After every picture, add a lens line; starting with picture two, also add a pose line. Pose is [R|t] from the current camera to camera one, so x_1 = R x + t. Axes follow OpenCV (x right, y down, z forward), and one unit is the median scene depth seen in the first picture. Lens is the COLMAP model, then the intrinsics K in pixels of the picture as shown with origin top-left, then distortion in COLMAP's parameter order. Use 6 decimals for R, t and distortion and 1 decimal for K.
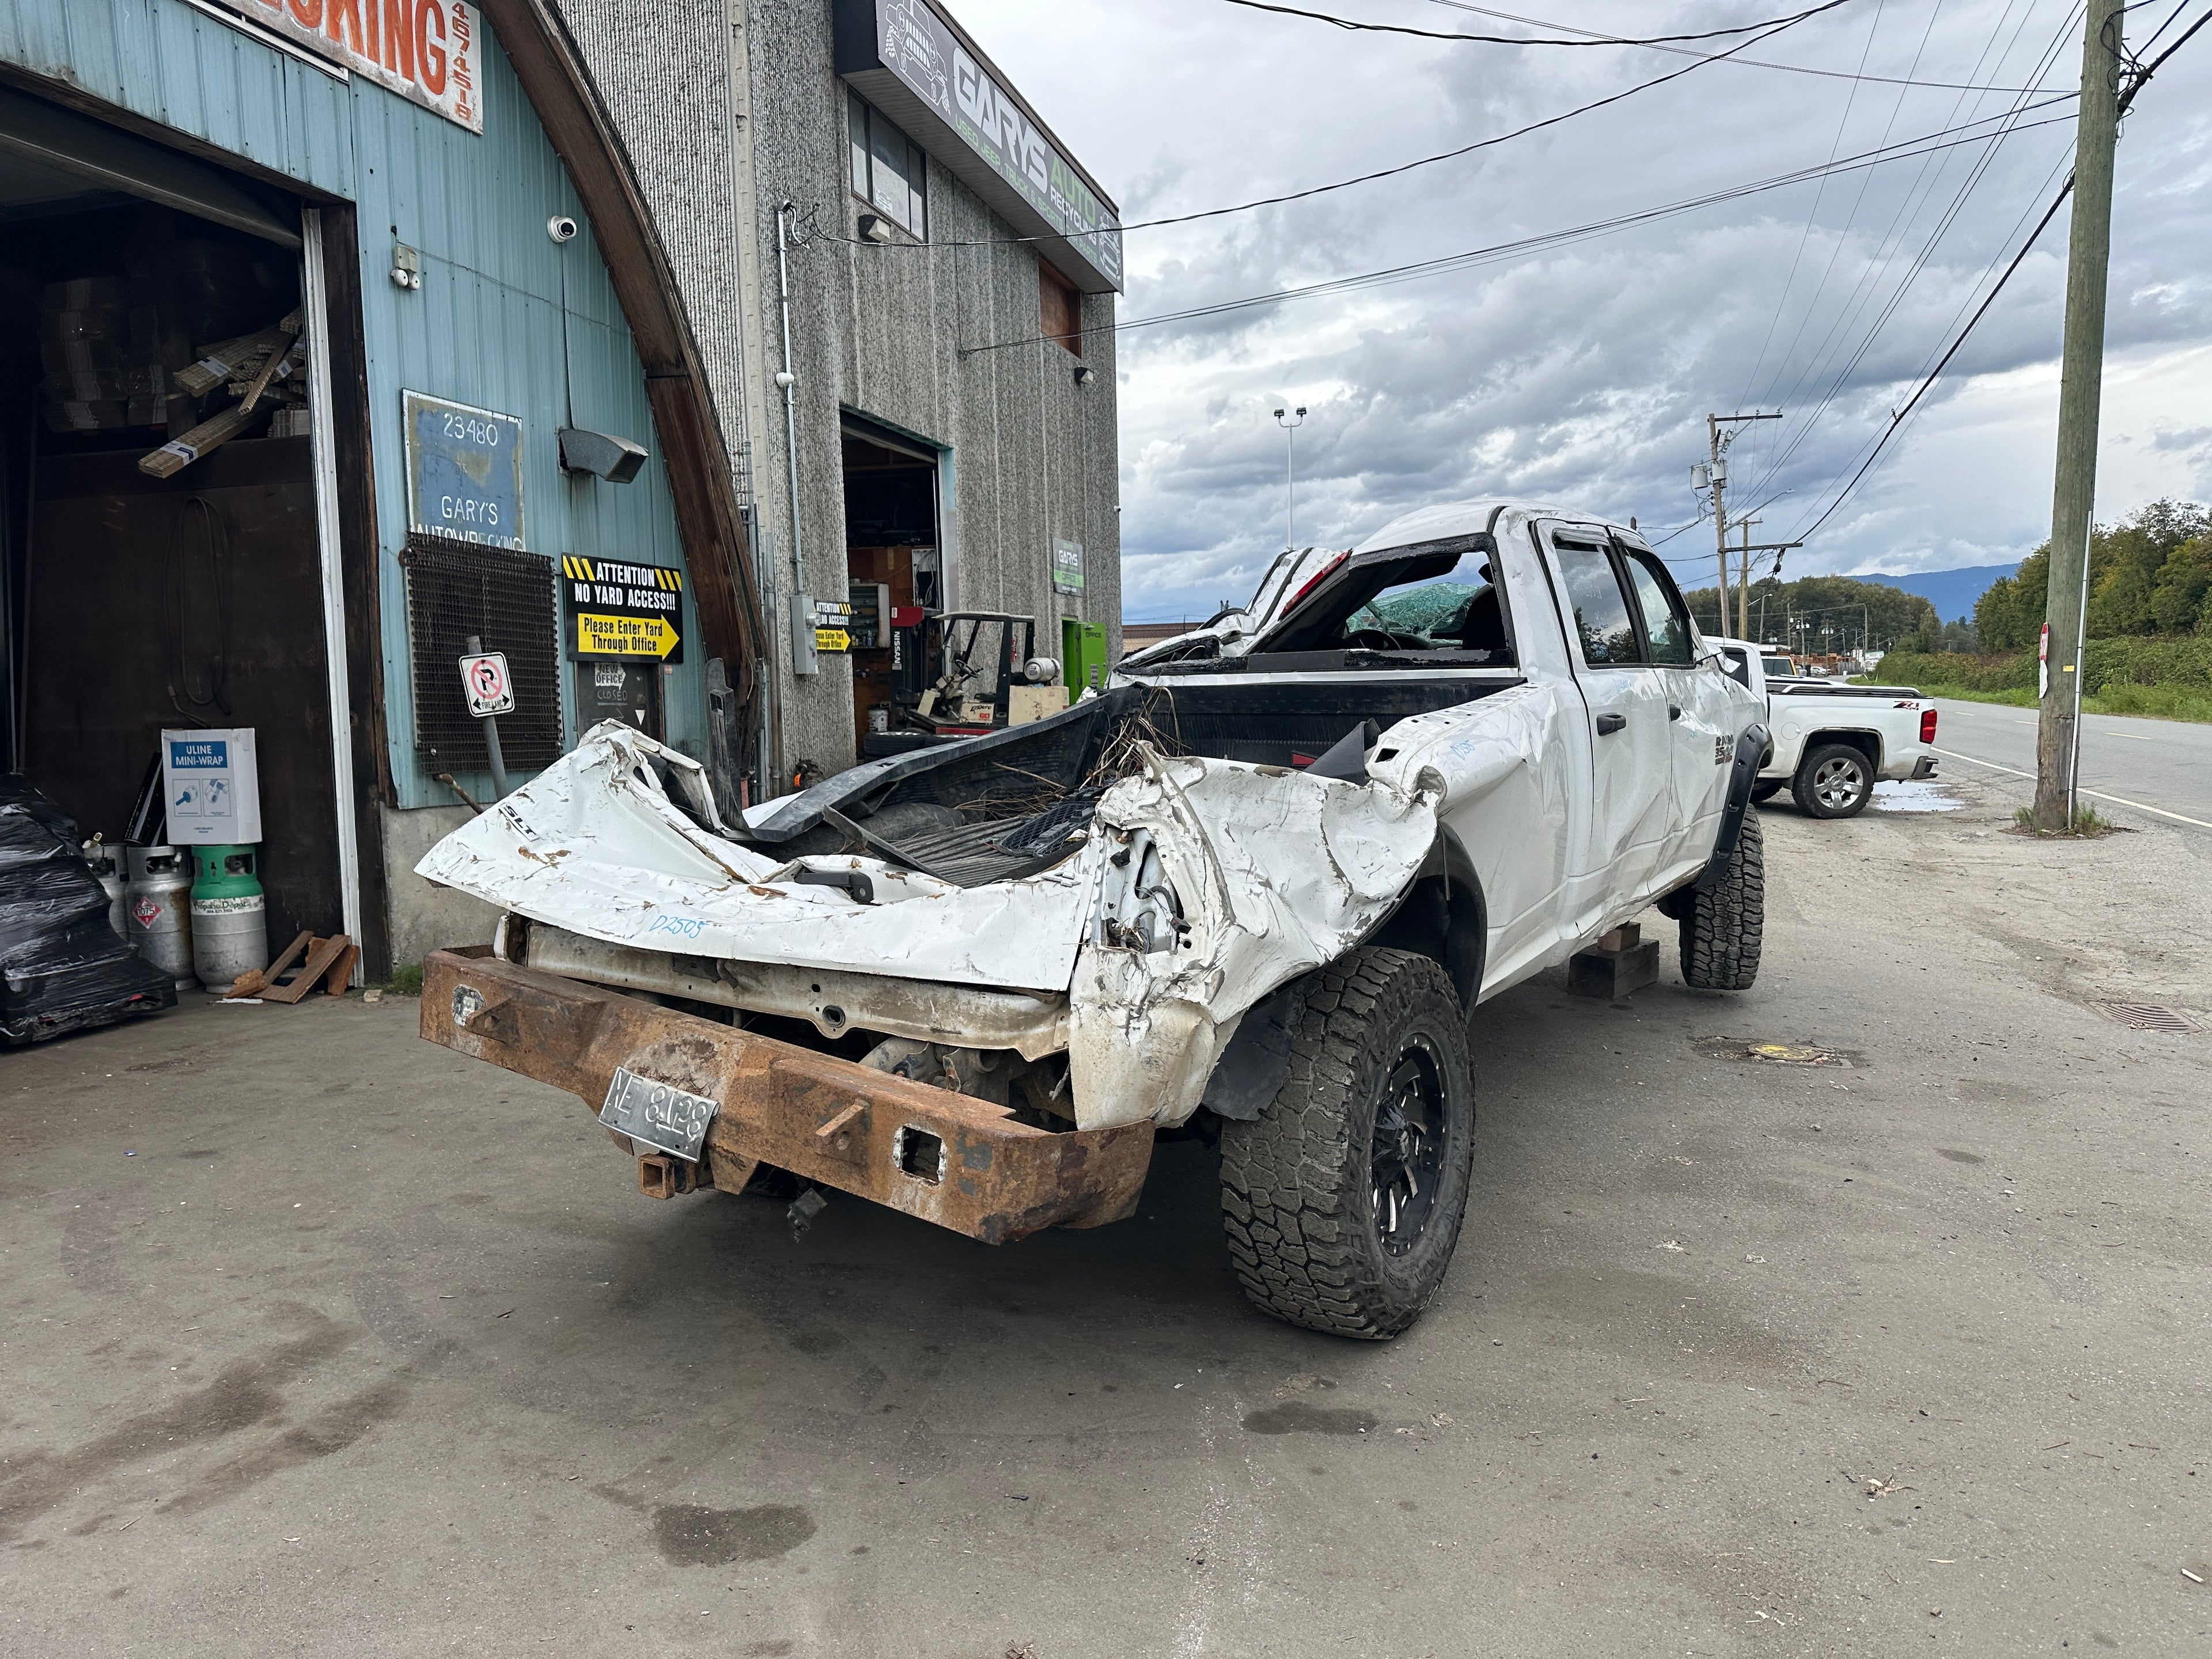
lens RADIAL K [[1515.3, 0, 1108.5], [0, 1515.3, 848.6], [0, 0, 1]] dist [0.016416, -0.040736]
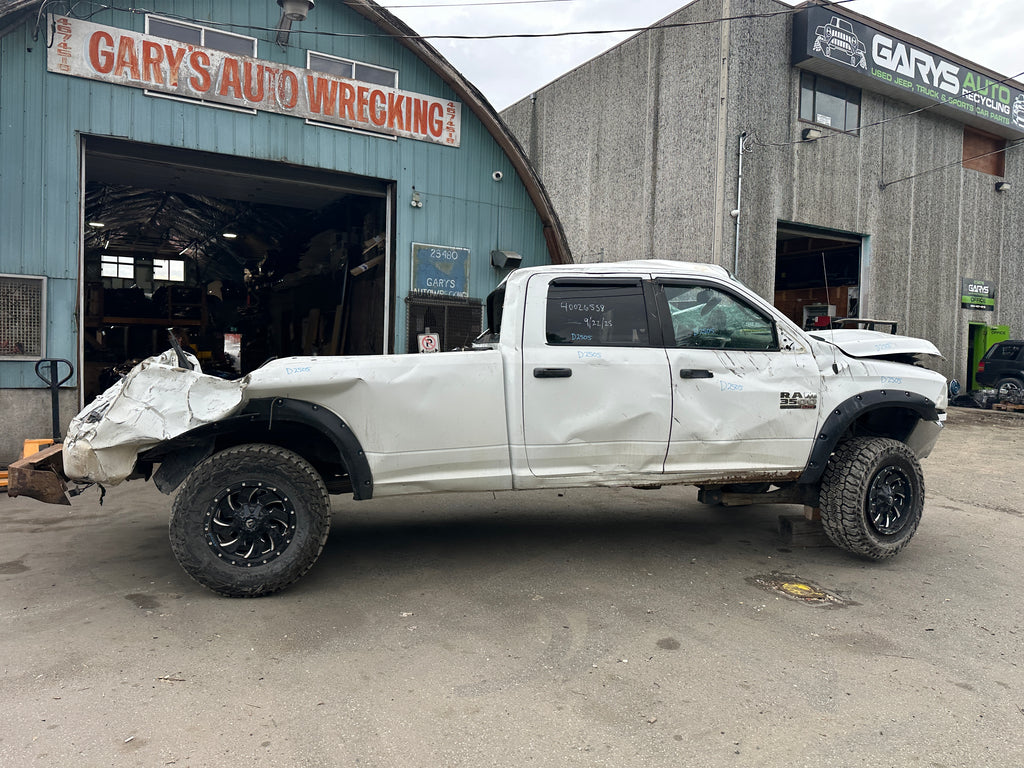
lens RADIAL K [[694.1, 0, 526.0], [0, 694.1, 383.8], [0, 0, 1]] dist [0.038520, -0.047179]
pose [[0.727542, 0.066501, -0.682833, 0.520516], [-0.109397, 0.993801, -0.019773, -0.026063], [0.677285, 0.089086, 0.730307, 0.172192]]
